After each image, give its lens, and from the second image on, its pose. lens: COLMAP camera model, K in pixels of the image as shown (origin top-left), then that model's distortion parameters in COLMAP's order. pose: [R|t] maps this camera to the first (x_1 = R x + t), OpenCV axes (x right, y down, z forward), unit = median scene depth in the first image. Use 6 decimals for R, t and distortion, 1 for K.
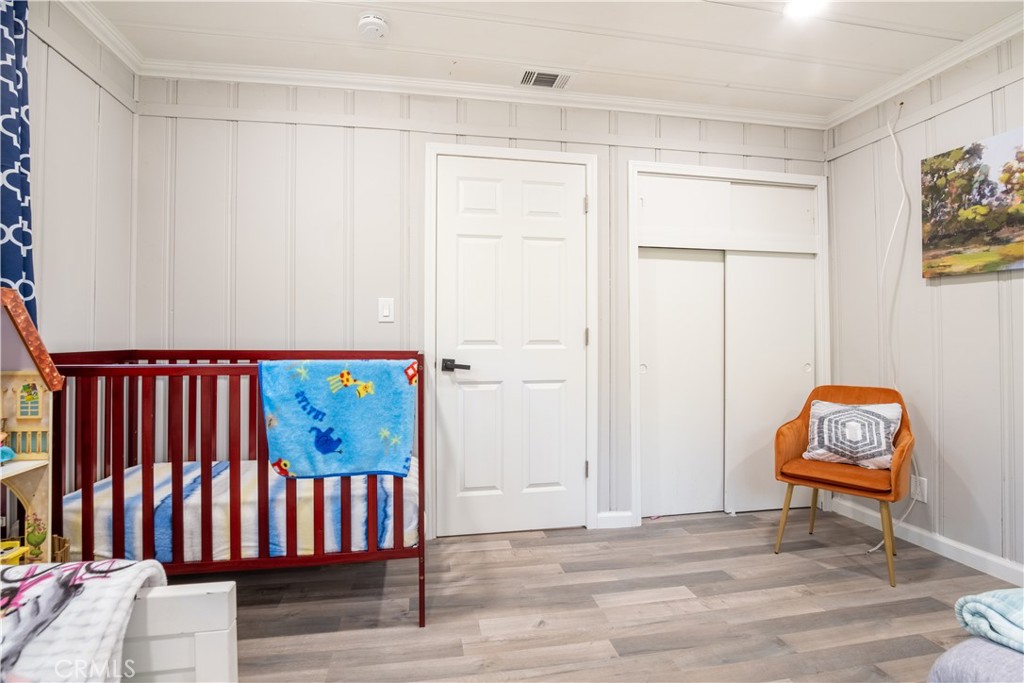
lens RADIAL K [[476.1, 0, 510.5], [0, 476.1, 336.8], [0, 0, 1]] dist [-0.032483, 0.000803]
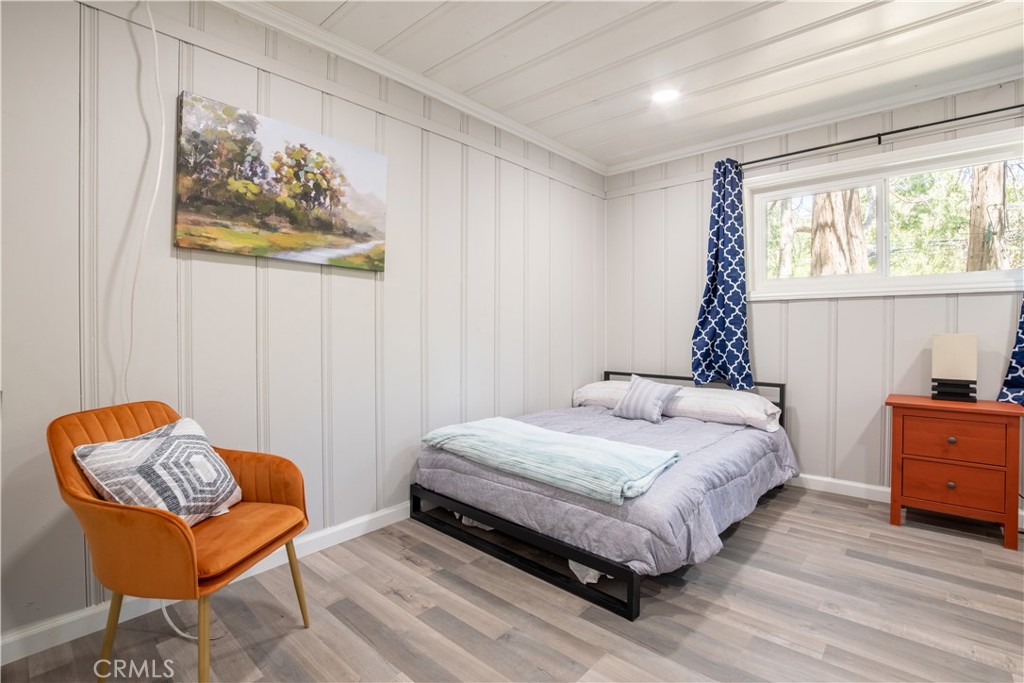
lens RADIAL K [[476.1, 0, 510.5], [0, 476.1, 336.8], [0, 0, 1]] dist [-0.032483, 0.000803]
pose [[-0.604909, -0.009565, 0.796237, -0.045183], [0.004419, 0.999872, 0.015369, 0.011564], [-0.796282, 0.012815, -0.604789, 1.138295]]
